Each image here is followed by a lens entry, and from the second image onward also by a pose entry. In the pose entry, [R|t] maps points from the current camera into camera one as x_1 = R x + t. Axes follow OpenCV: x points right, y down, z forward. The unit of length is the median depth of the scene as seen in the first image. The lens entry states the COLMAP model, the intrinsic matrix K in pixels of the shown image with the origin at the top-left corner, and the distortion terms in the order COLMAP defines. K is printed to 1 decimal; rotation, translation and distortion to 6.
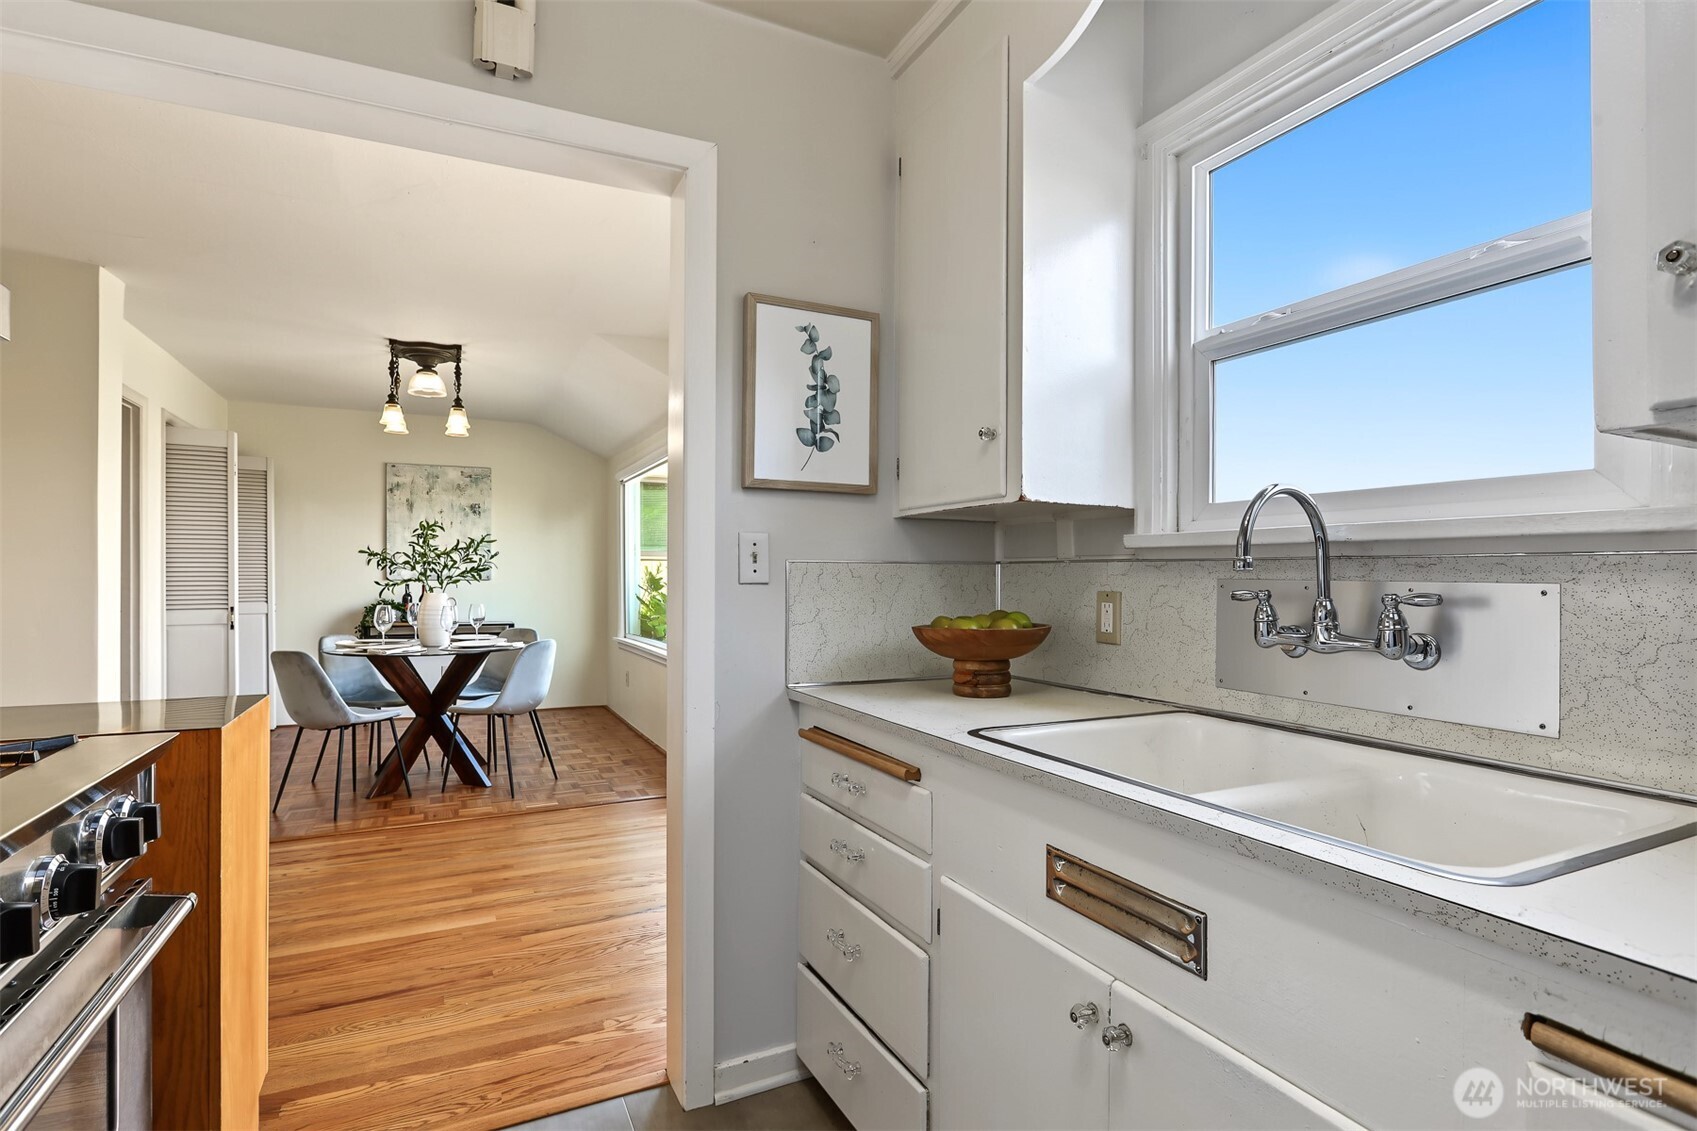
lens RADIAL K [[813.0, 0, 871.8], [0, 813.0, 589.3], [0, 0, 1]] dist [-0.015008, 0.005178]
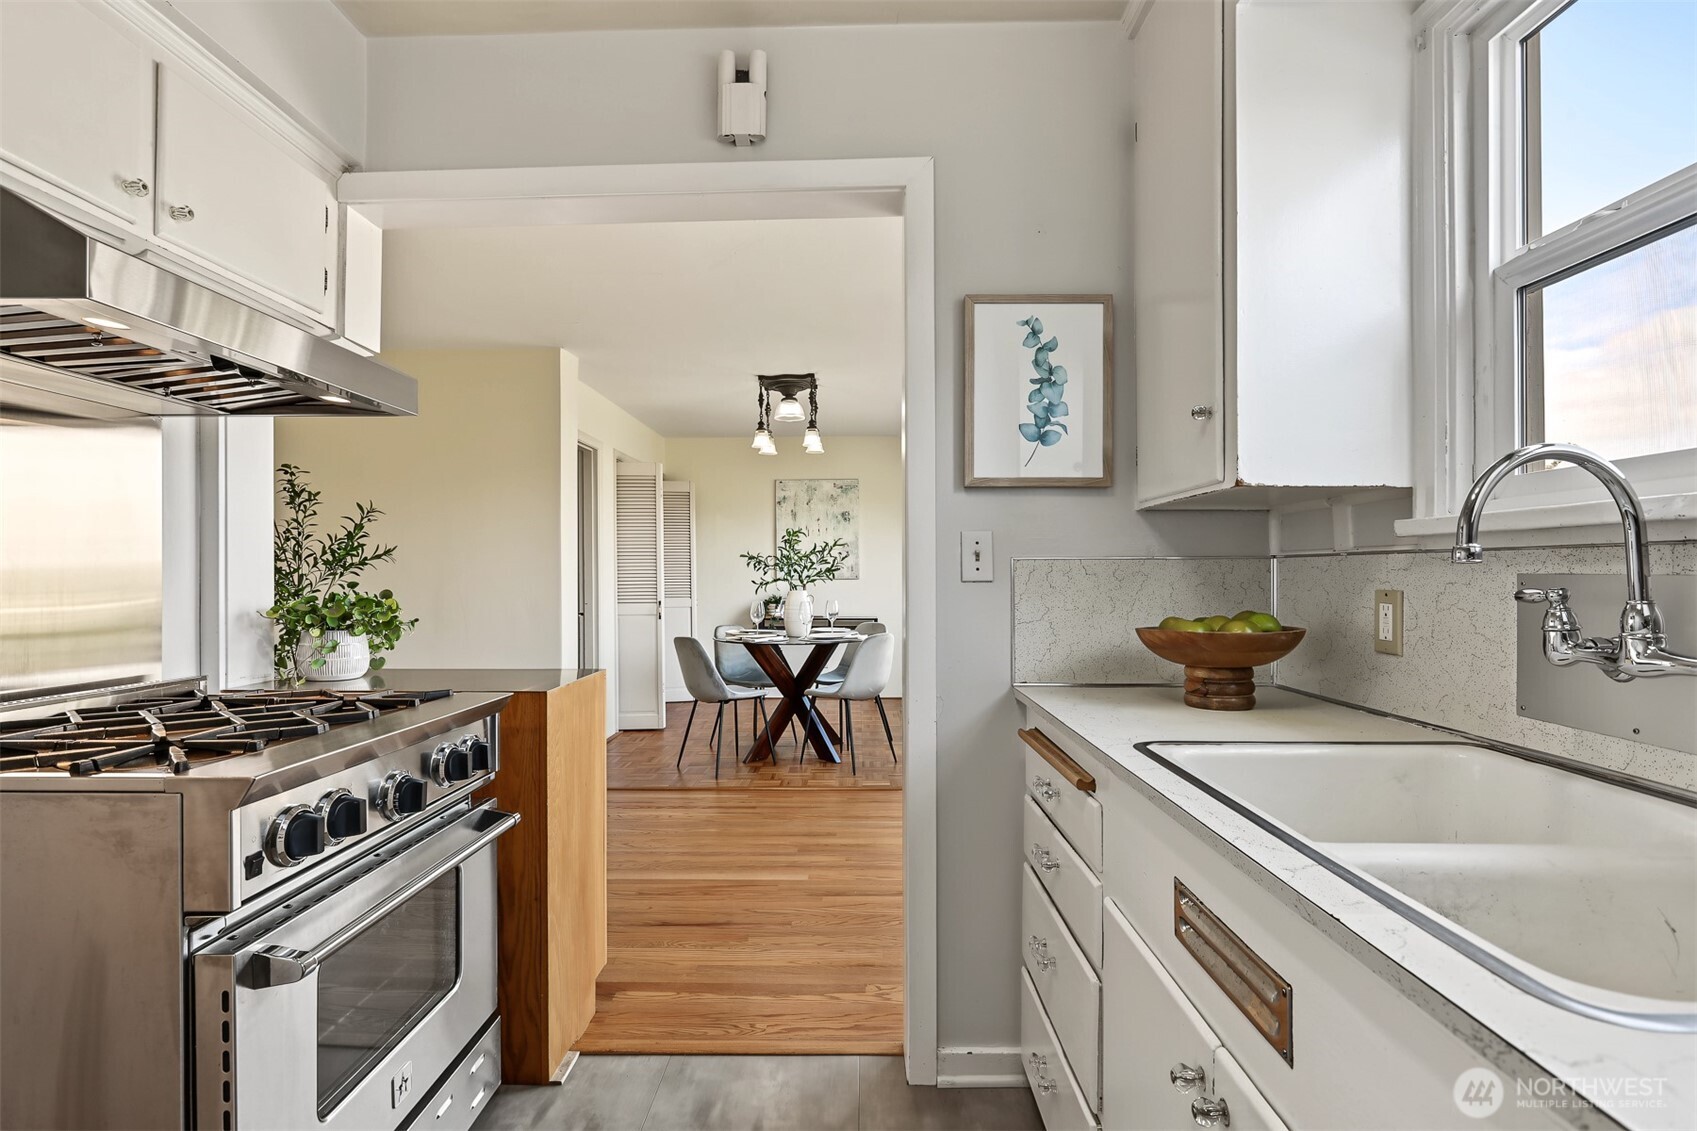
lens RADIAL K [[813.0, 0, 873.9], [0, 813.0, 587.6], [0, 0, 1]] dist [-0.015008, 0.005178]
pose [[0.891482, 0.000447, -0.453055, 0.198206], [-0.000387, 1.000000, 0.000226, -0.000075], [0.453055, -0.000026, 0.891482, 0.041224]]
